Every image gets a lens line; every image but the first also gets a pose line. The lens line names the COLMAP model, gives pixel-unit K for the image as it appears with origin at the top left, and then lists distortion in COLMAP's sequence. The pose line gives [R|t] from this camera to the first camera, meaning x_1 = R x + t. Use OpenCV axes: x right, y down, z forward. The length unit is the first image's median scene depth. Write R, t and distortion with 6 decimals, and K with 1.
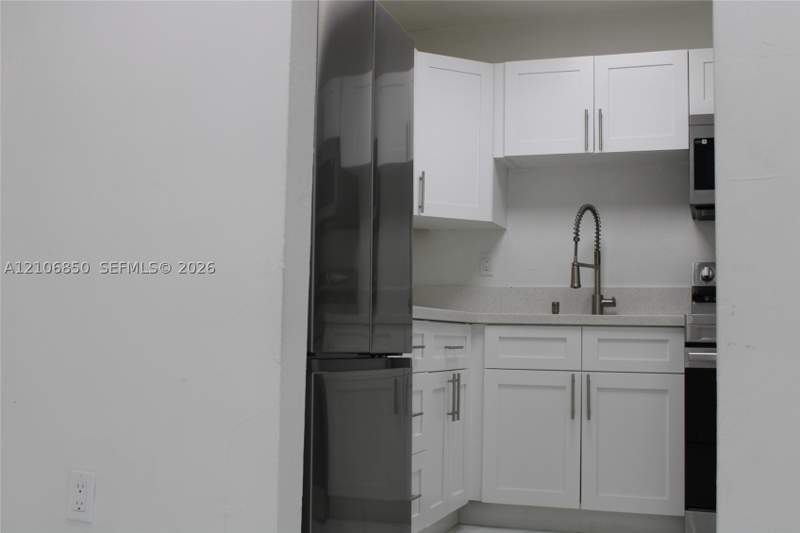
lens RADIAL K [[959.1, 0, 403.2], [0, 959.1, 265.0], [0, 0, 1]] dist [-0.070709, 0.000000]
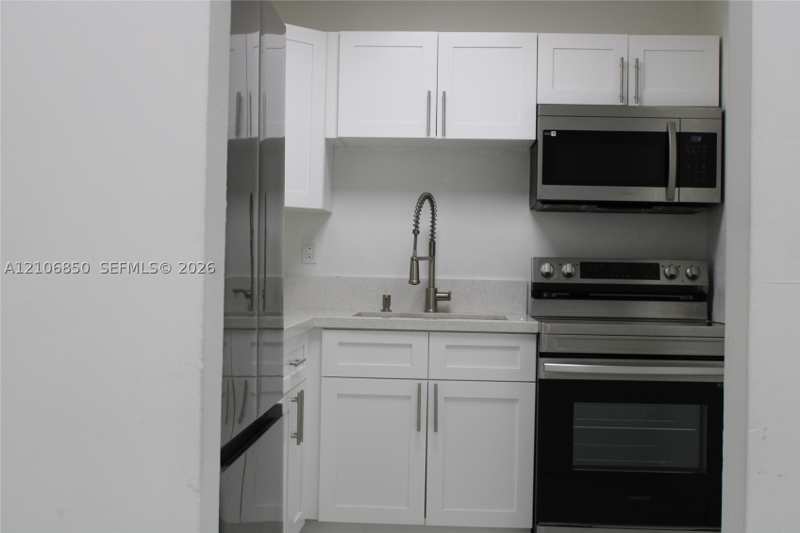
lens RADIAL K [[959.1, 0, 394.7], [0, 959.1, 265.1], [0, 0, 1]] dist [-0.070709, 0.000000]
pose [[0.964845, -0.000120, 0.262818, -0.083230], [-0.021172, 0.996714, 0.078183, -0.067074], [-0.261964, -0.080999, 0.961673, 0.107725]]
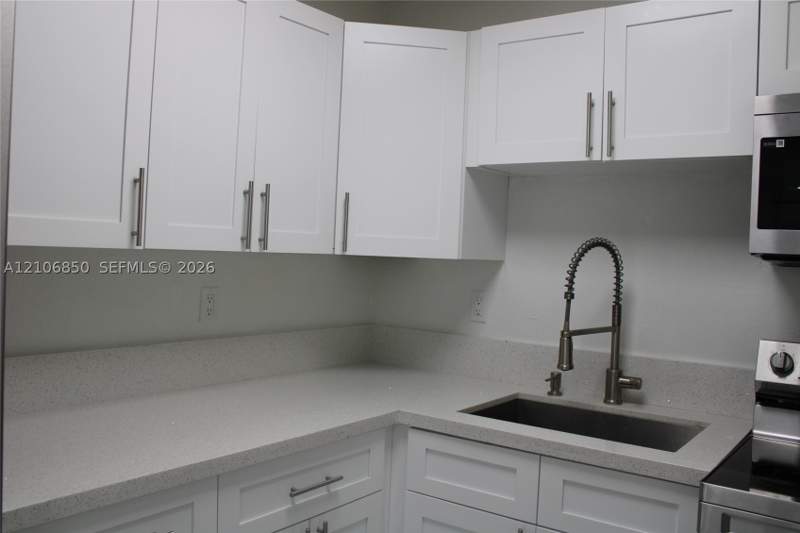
lens RADIAL K [[705.9, 0, 397.6], [0, 705.9, 264.0], [0, 0, 1]] dist [-0.122030, 0.065370]
pose [[0.951034, 0.023062, -0.308224, 0.216226], [0.003495, 0.996346, 0.085332, -0.089320], [0.309066, -0.082230, 0.947479, 0.513038]]
